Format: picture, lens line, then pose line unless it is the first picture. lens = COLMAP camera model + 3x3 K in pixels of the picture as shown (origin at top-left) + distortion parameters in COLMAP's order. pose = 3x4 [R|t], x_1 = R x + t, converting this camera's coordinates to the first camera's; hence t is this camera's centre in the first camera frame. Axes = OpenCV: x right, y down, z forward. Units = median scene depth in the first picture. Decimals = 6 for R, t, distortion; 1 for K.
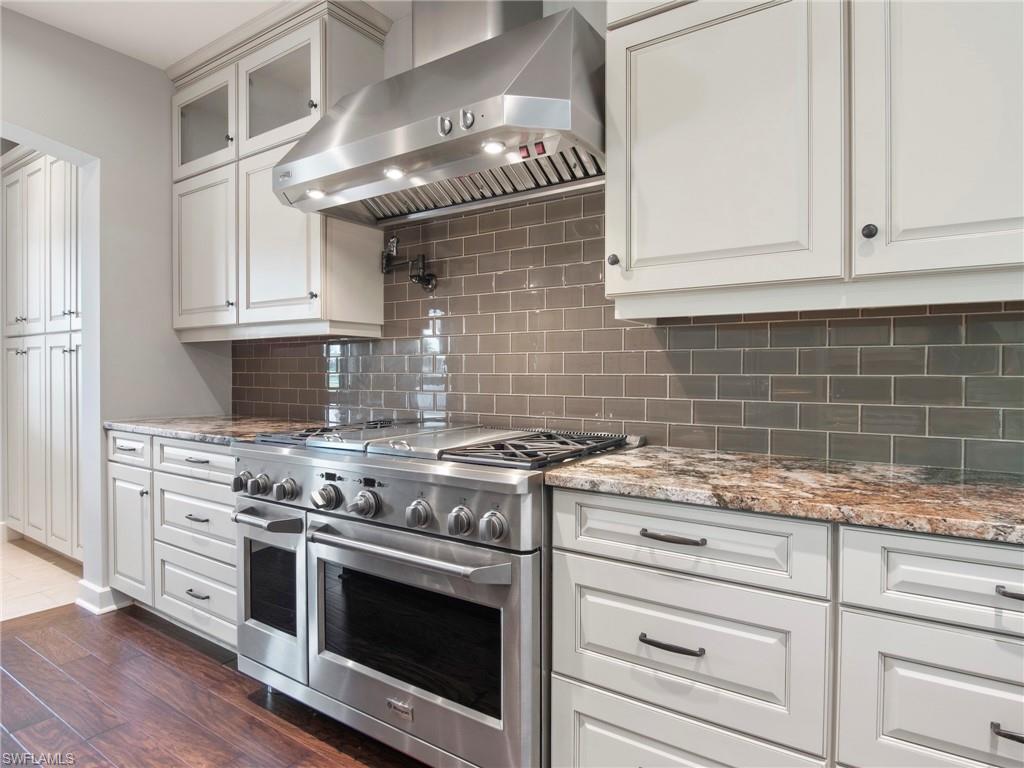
lens RADIAL K [[605.1, 0, 511.8], [0, 605.1, 377.1], [0, 0, 1]] dist [-0.011964, 0.000808]
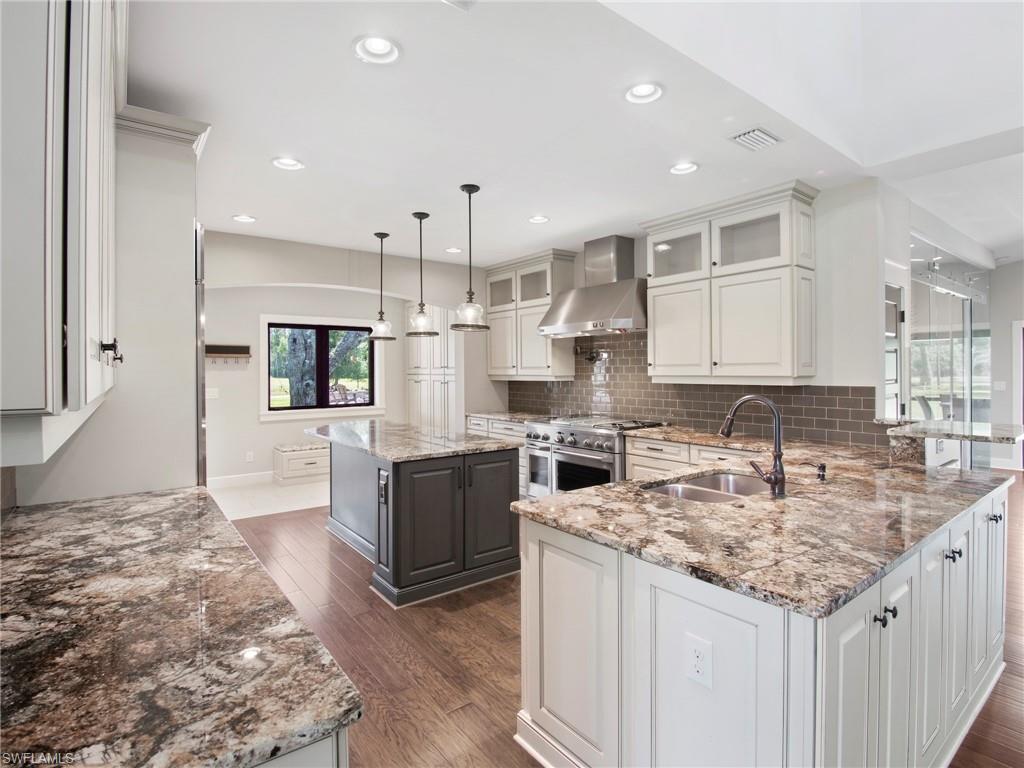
lens RADIAL K [[517.6, 0, 509.2], [0, 517.6, 380.1], [0, 0, 1]] dist [-0.006499, -0.000969]
pose [[0.948291, -0.004007, -0.317376, 0.303549], [0.007663, 0.999918, 0.010273, -0.137924], [0.317309, -0.012174, 0.948244, -1.616863]]
